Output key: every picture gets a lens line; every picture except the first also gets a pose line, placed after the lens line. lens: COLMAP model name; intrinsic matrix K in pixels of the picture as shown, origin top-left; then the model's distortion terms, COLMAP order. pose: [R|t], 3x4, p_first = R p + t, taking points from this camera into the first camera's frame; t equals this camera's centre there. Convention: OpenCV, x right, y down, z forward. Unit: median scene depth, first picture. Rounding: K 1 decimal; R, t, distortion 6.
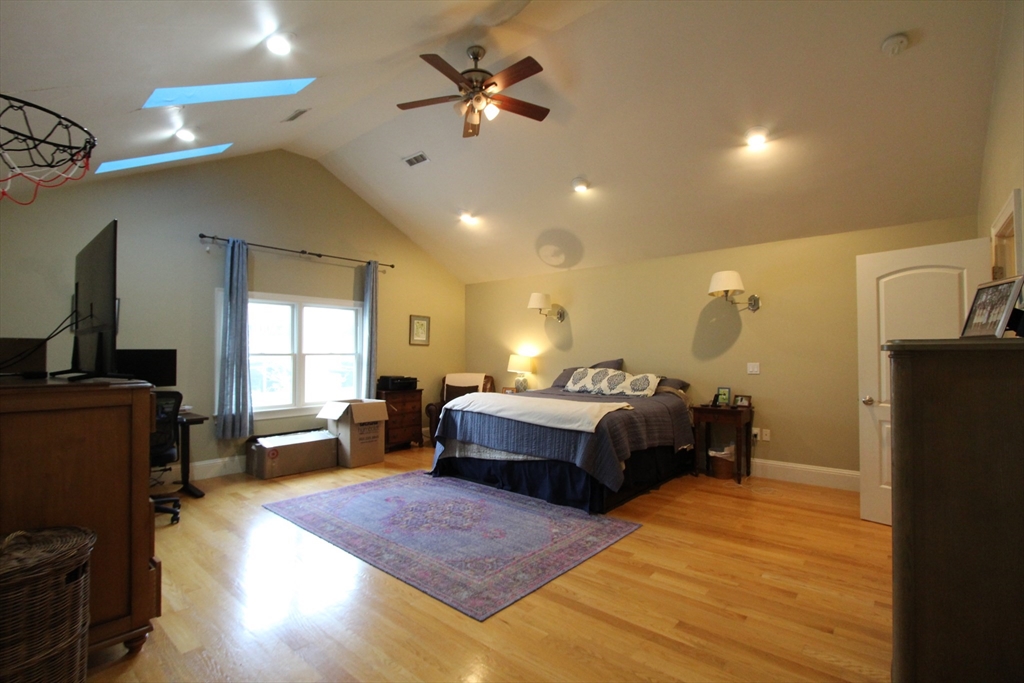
lens RADIAL K [[473.4, 0, 505.7], [0, 473.4, 342.5], [0, 0, 1]] dist [-0.019076, 0.004488]
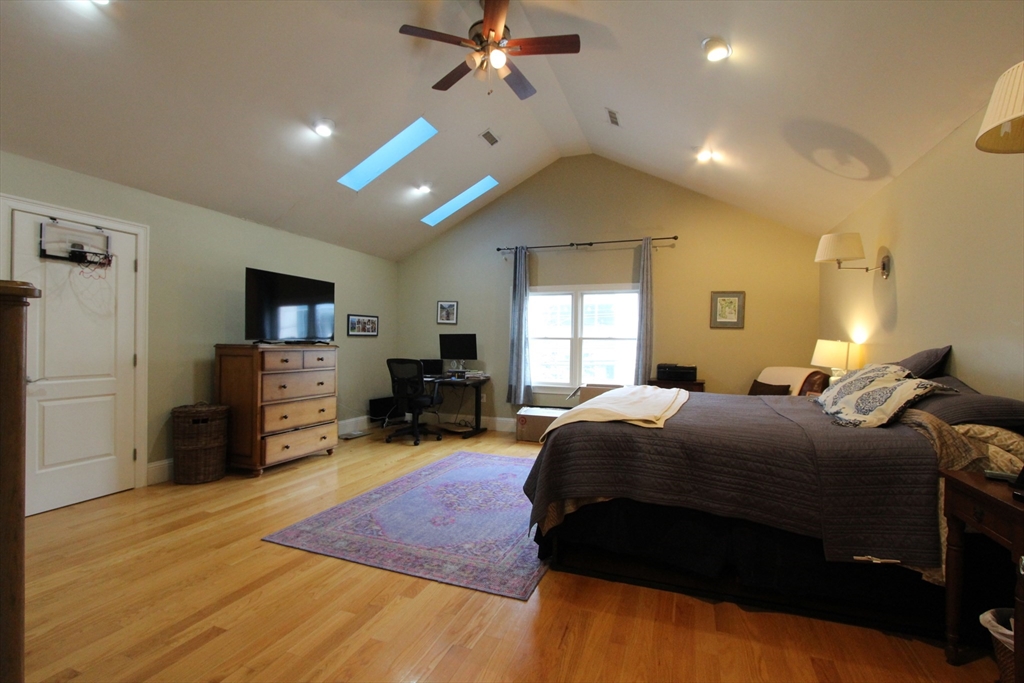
lens RADIAL K [[473.4, 0, 505.7], [0, 473.4, 342.5], [0, 0, 1]] dist [-0.019076, 0.004488]
pose [[0.341649, 0.002693, -0.939824, 0.758665], [0.007538, 0.999956, 0.005605, 0.037751], [0.939797, -0.008999, 0.341614, 0.671940]]
